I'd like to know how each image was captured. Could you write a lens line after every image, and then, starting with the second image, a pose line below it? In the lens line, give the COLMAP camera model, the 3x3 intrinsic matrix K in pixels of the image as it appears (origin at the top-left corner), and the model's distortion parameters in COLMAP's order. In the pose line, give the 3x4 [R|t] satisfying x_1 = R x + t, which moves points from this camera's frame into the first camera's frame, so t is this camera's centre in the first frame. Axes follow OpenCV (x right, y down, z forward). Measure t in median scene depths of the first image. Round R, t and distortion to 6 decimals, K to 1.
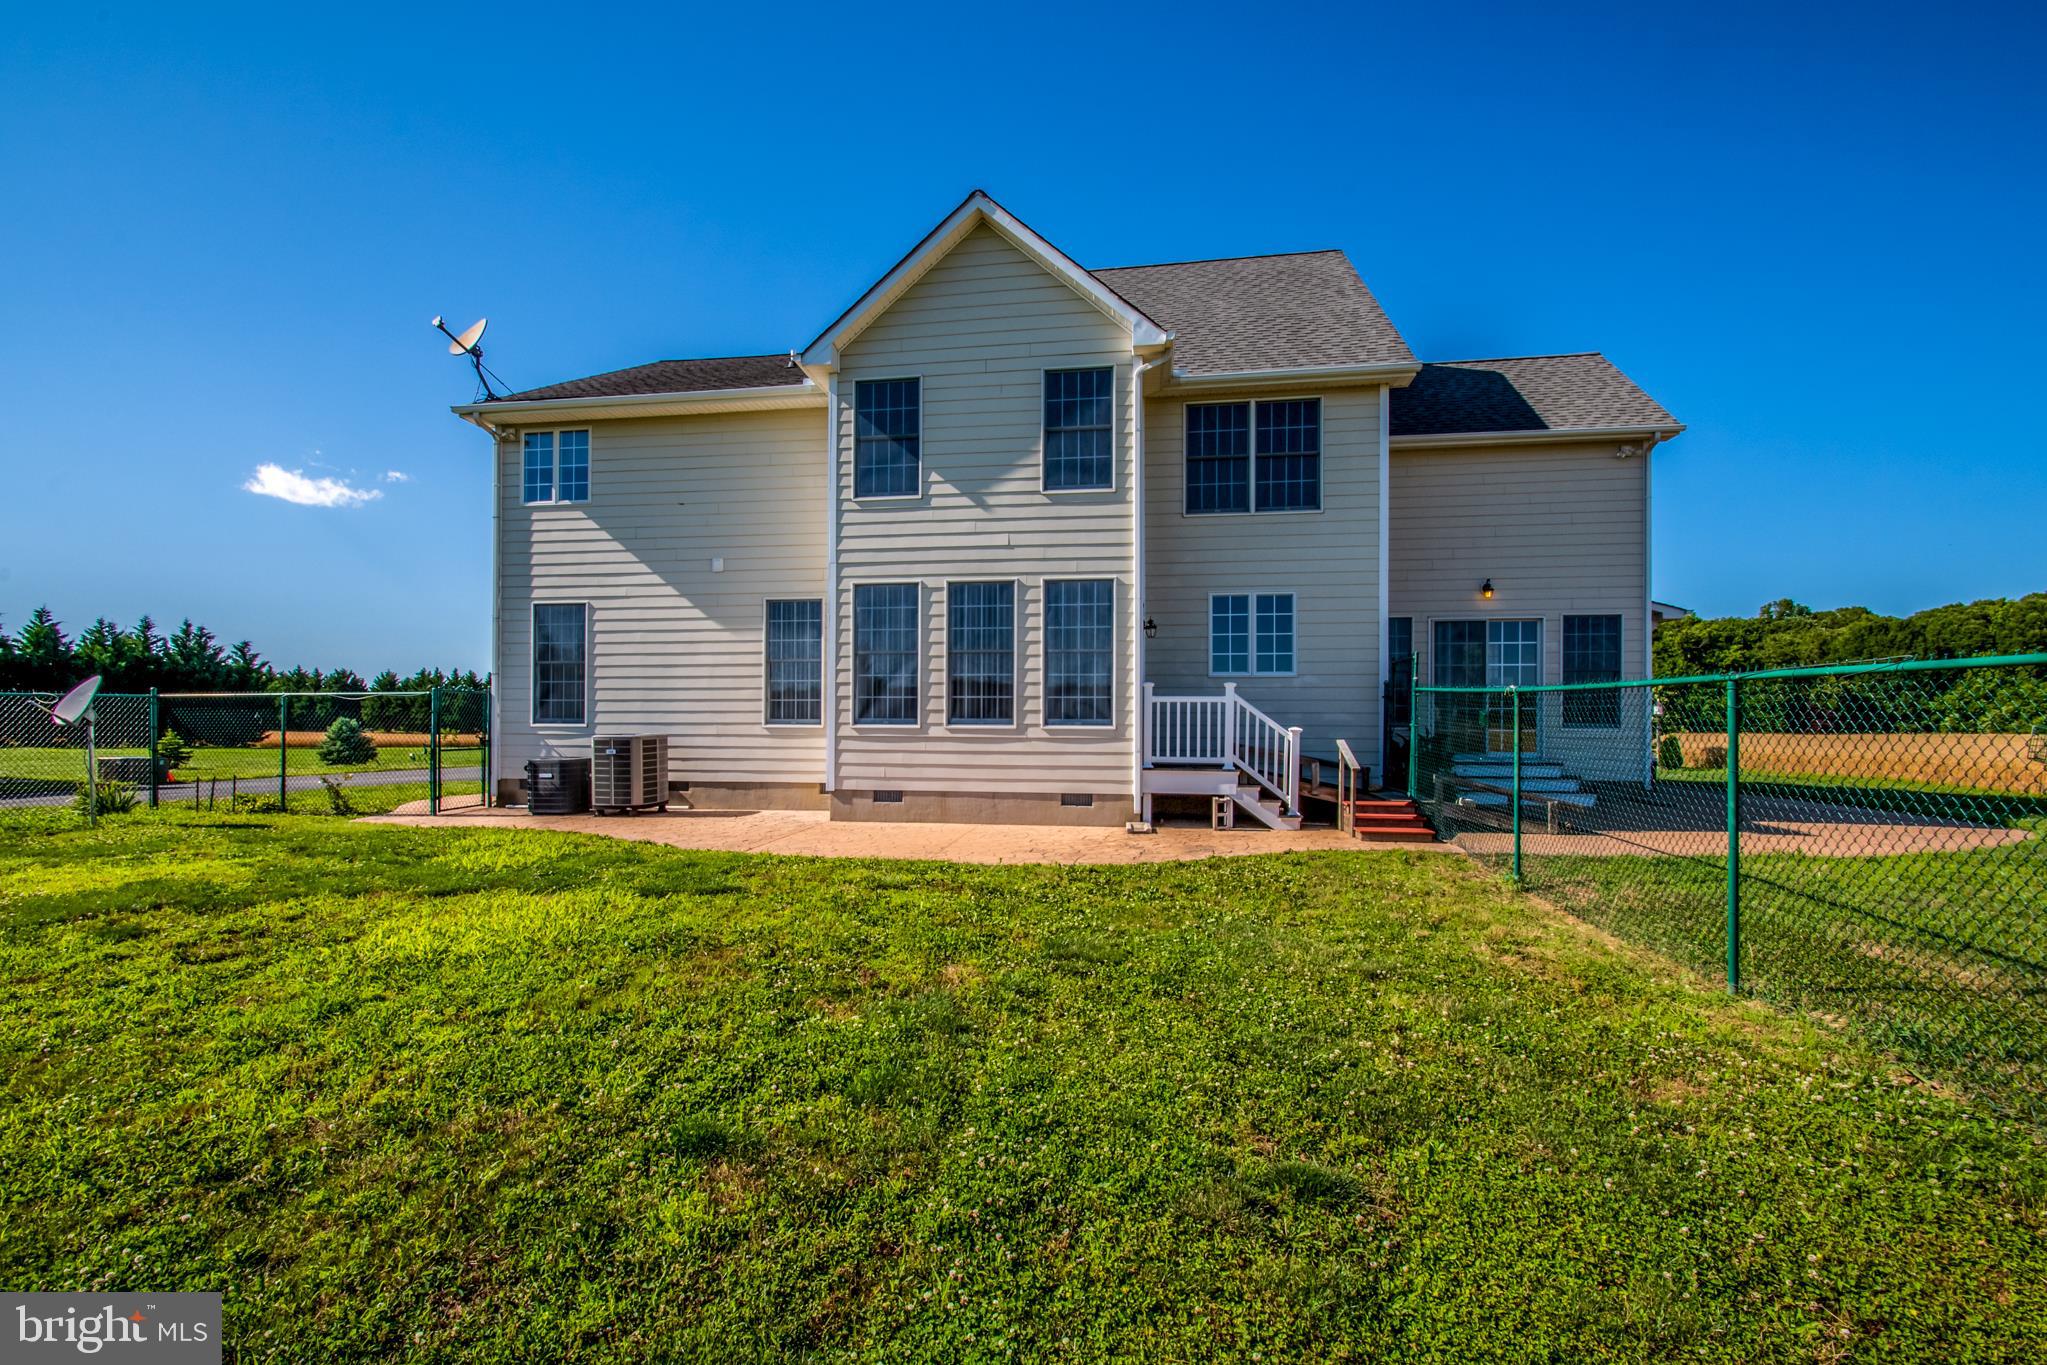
lens RADIAL K [[901.0, 0, 998.8], [0, 901.0, 720.4], [0, 0, 1]] dist [0.011536, -0.015574]
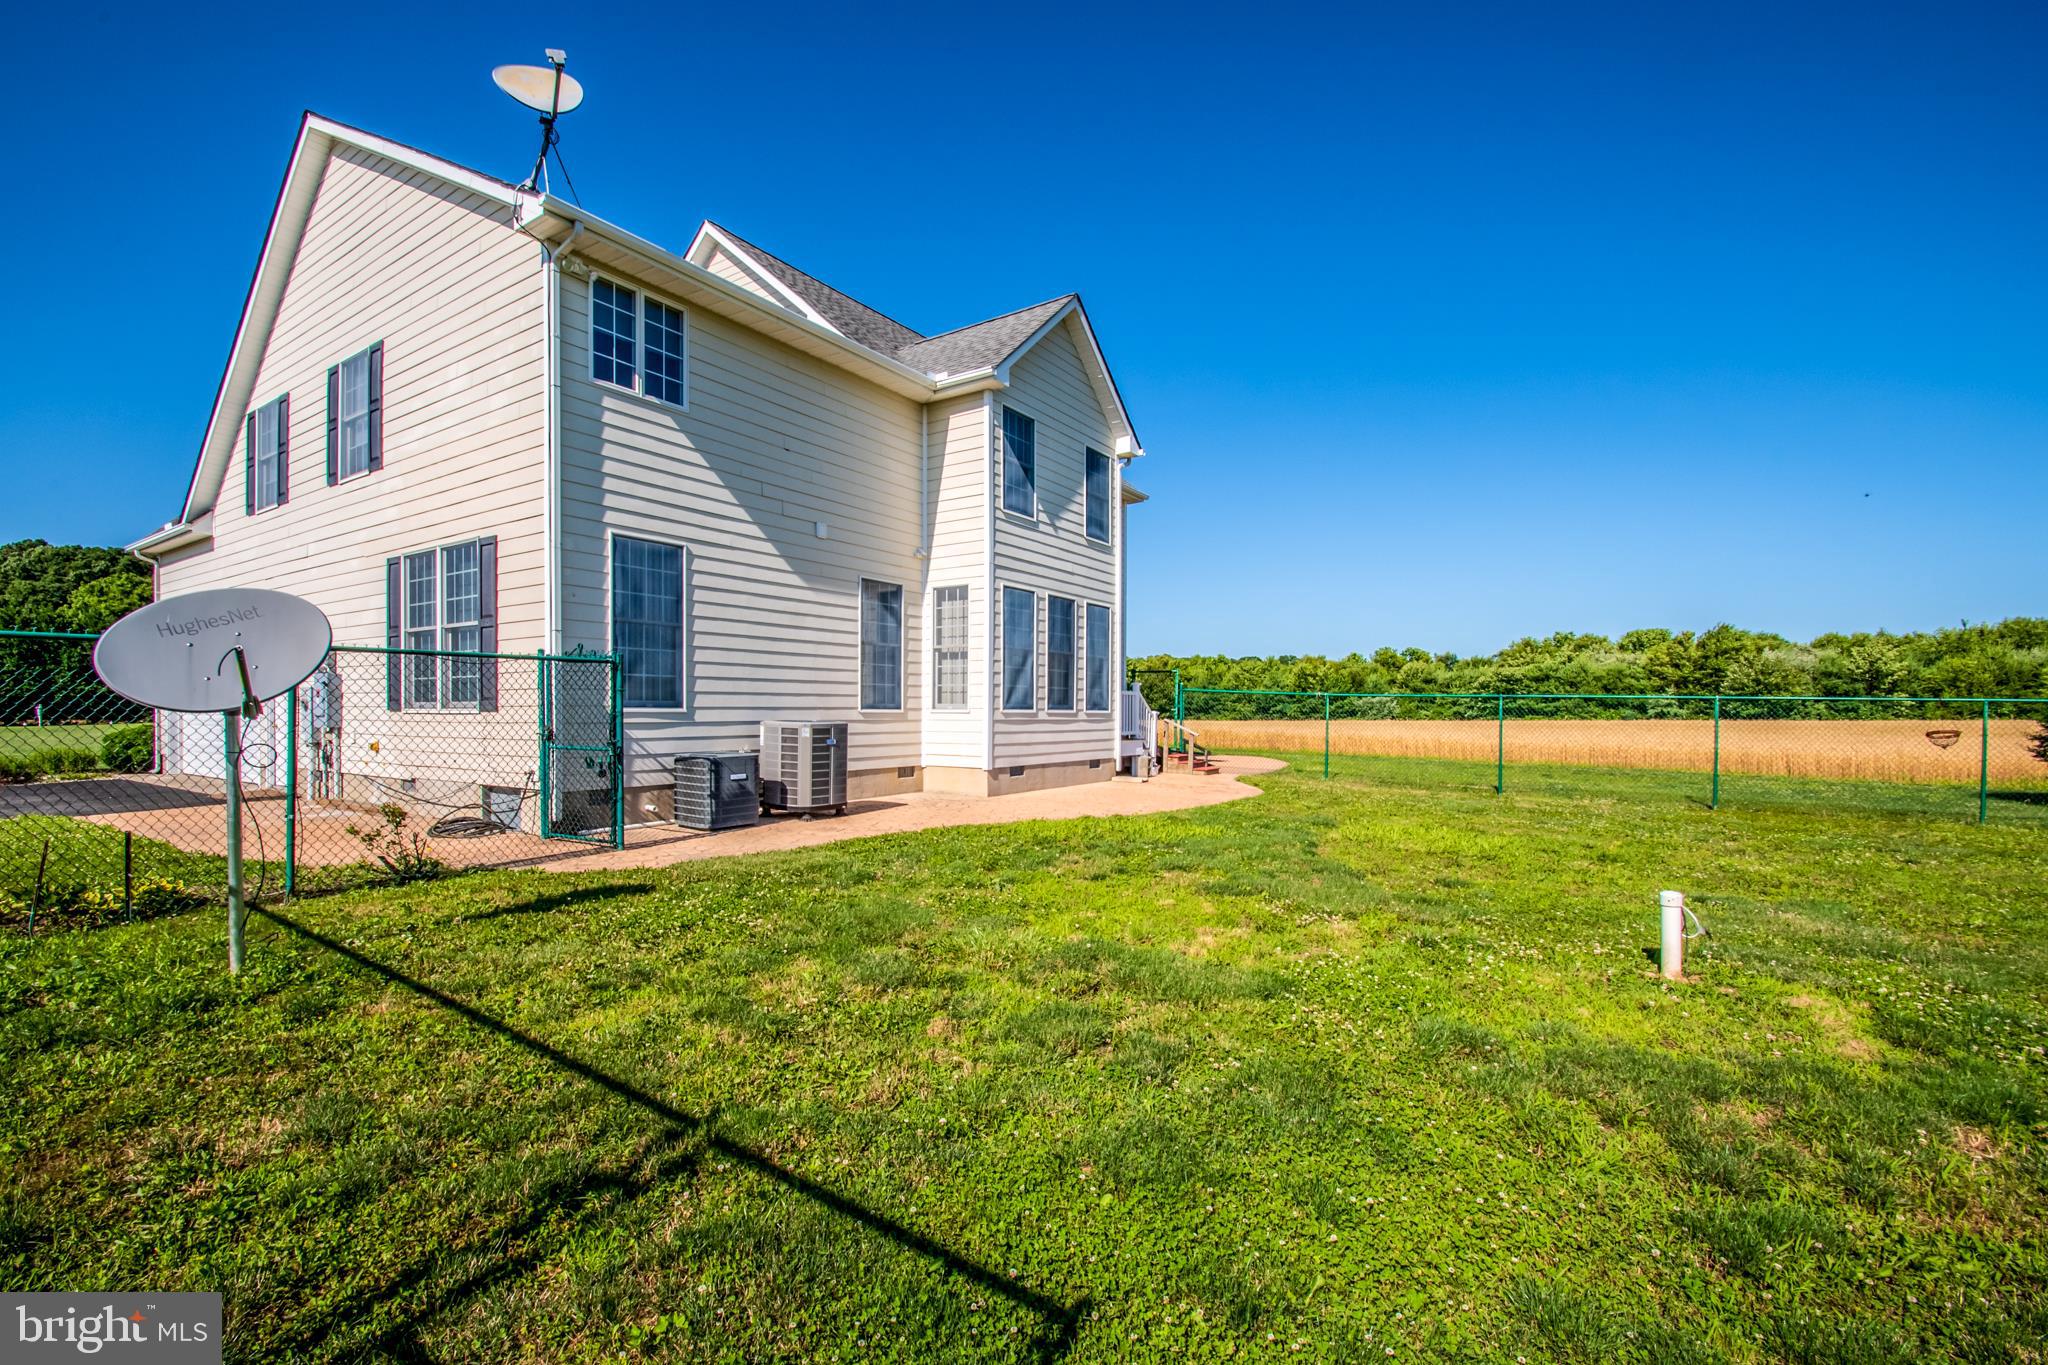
lens RADIAL K [[901.5, 0, 999.3], [0, 901.5, 720.5], [0, 0, 1]] dist [0.011536, -0.015574]
pose [[0.433213, -0.010164, 0.901234, -1.179944], [-0.004508, 0.999899, 0.013443, 0.003273], [-0.901280, -0.009886, 0.433123, 0.512877]]
